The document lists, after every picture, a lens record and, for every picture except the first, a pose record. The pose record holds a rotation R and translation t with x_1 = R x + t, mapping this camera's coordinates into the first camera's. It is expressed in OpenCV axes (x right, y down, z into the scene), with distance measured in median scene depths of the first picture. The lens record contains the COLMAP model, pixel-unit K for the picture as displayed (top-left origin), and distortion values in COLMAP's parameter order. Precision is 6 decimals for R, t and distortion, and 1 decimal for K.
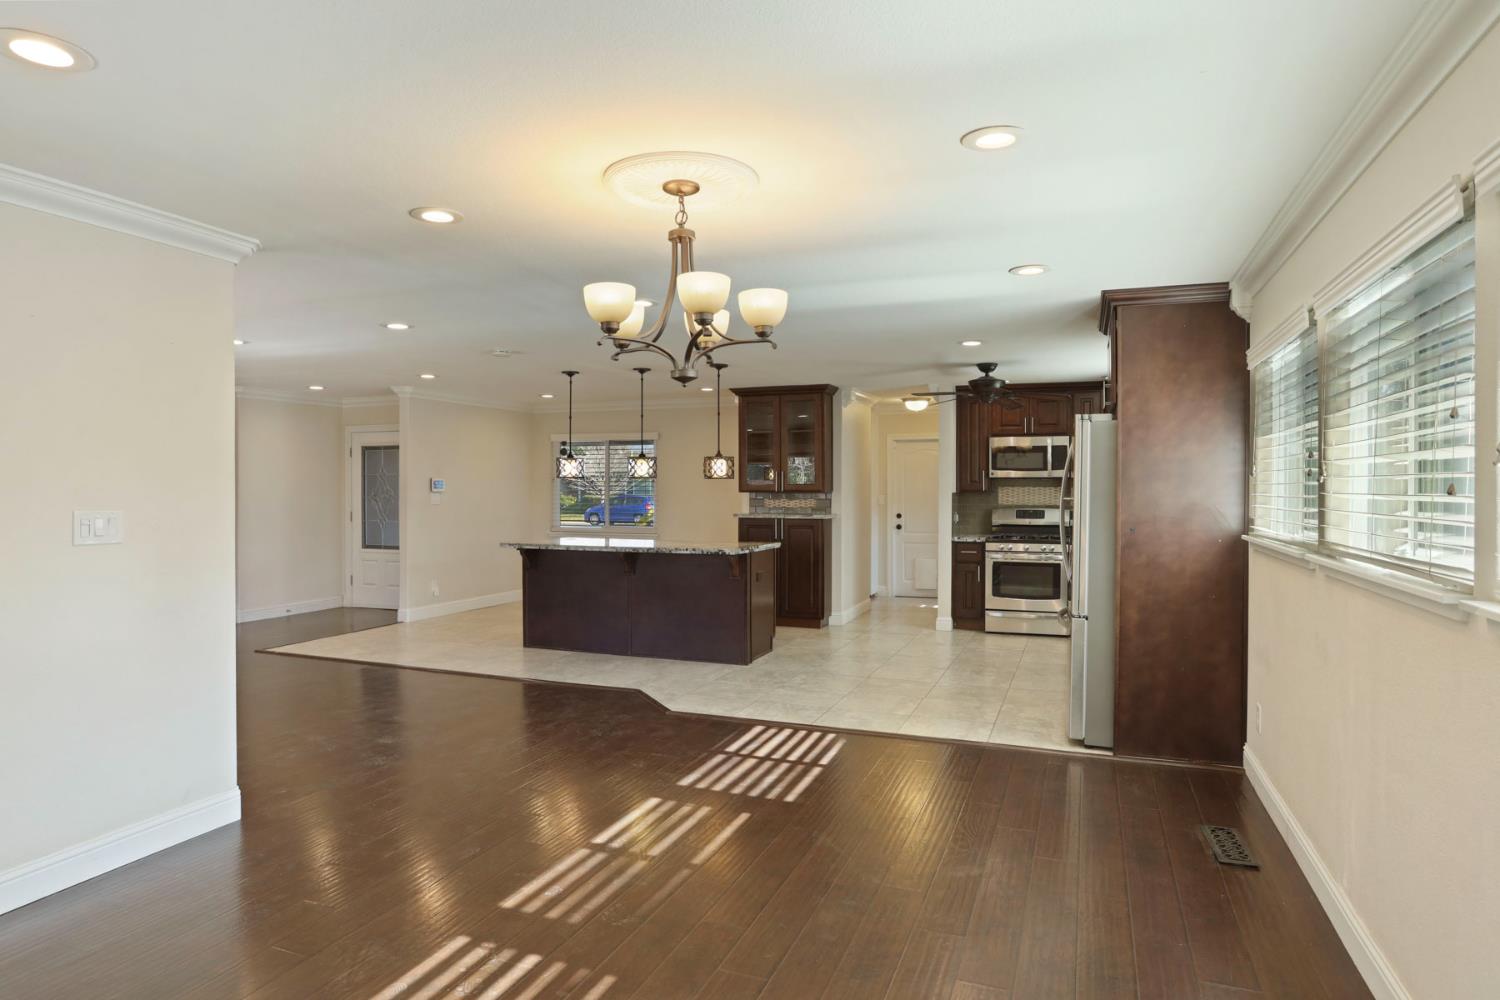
lens RADIAL K [[859.9, 0, 753.5], [0, 859.9, 506.4], [0, 0, 1]] dist [-0.018198, 0.003848]
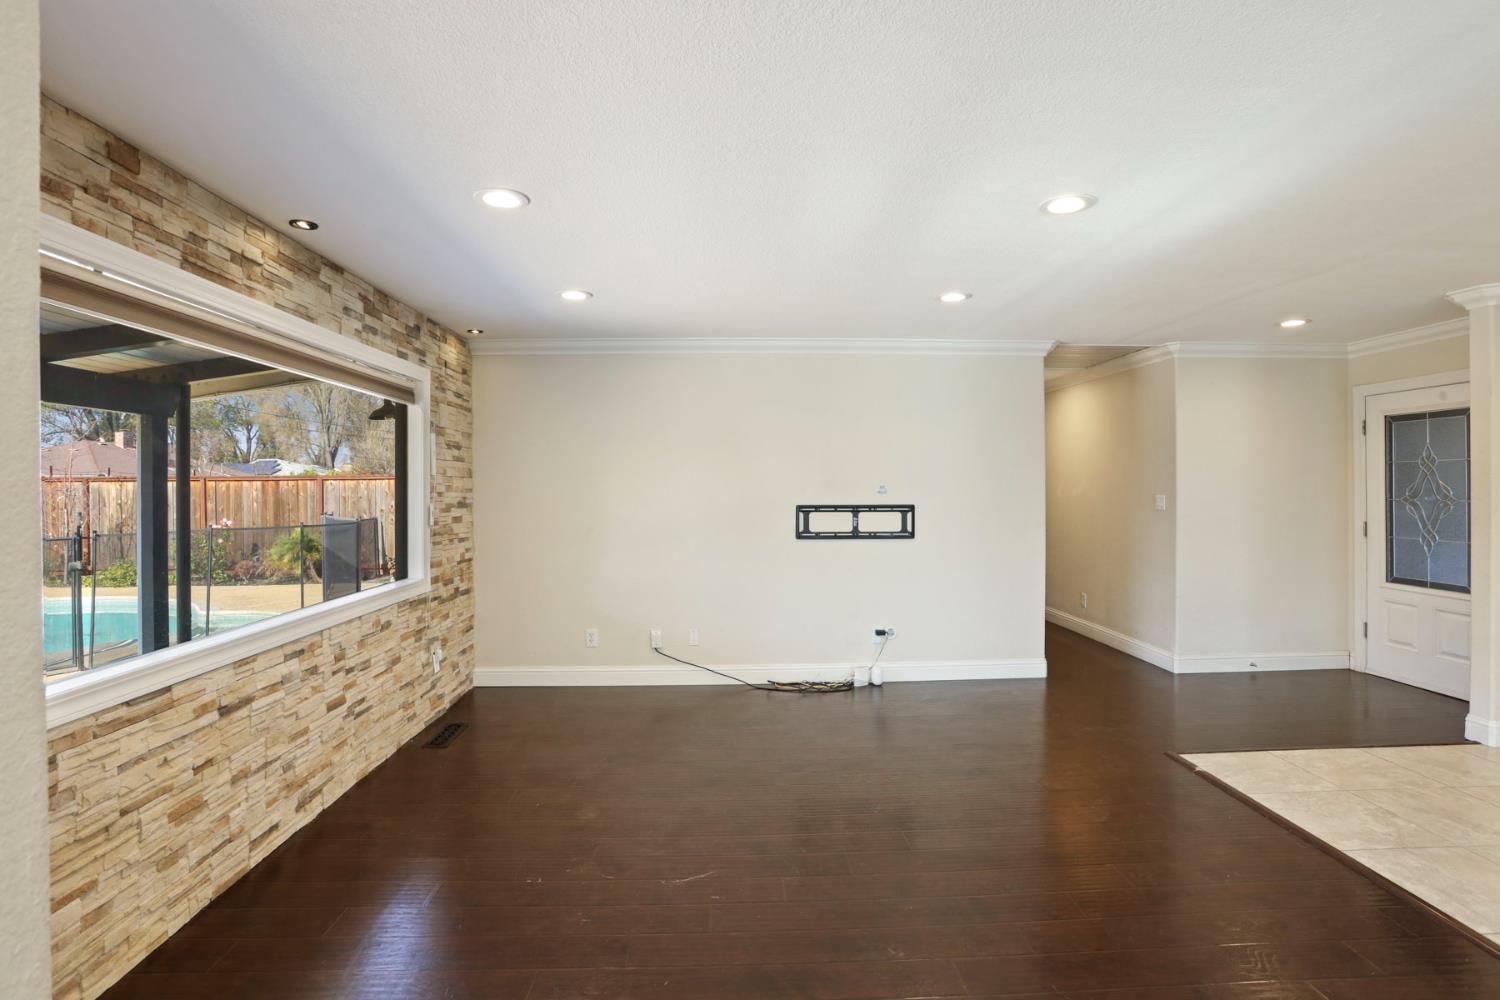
lens RADIAL K [[738.1, 0, 743.6], [0, 738.1, 483.8], [0, 0, 1]] dist [-0.059977, 0.026857]
pose [[0.403295, -0.003995, -0.915061, -0.205531], [-0.011580, 0.999888, -0.009469, -0.012948], [0.914997, 0.014415, 0.403204, 0.441751]]
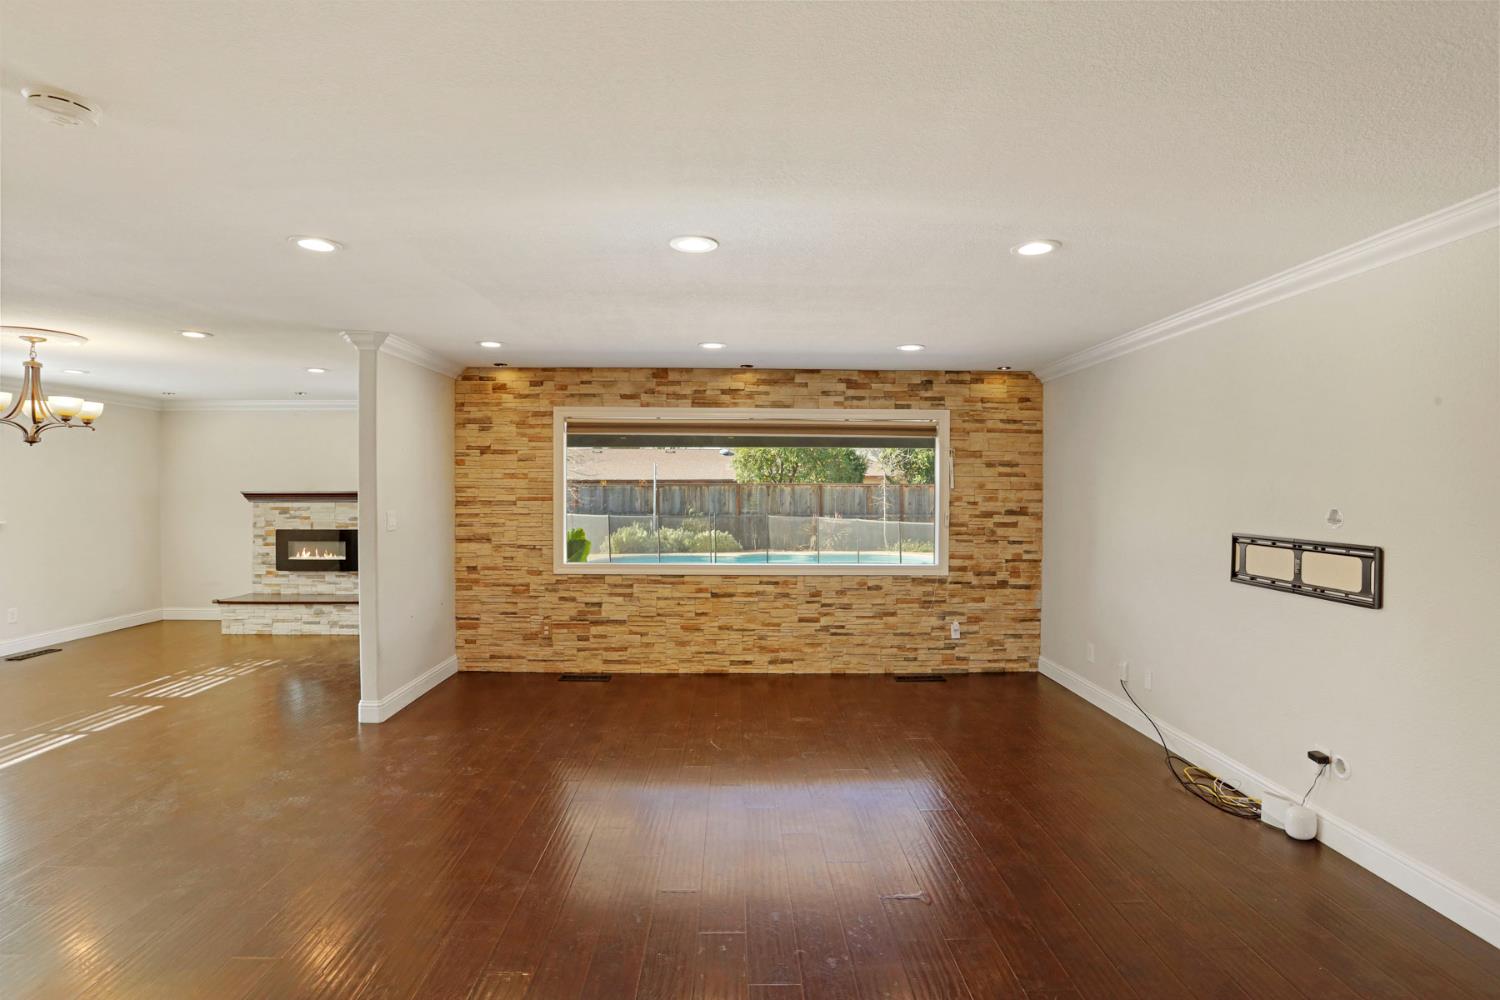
lens RADIAL K [[738.1, 0, 732.2], [0, 738.1, 495.9], [0, 0, 1]] dist [-0.059977, 0.026857]
pose [[-0.924242, 0.001508, -0.381803, -0.319251], [-0.010651, 0.999501, 0.029730, -0.033785], [0.381658, 0.031544, -0.923765, 1.029438]]
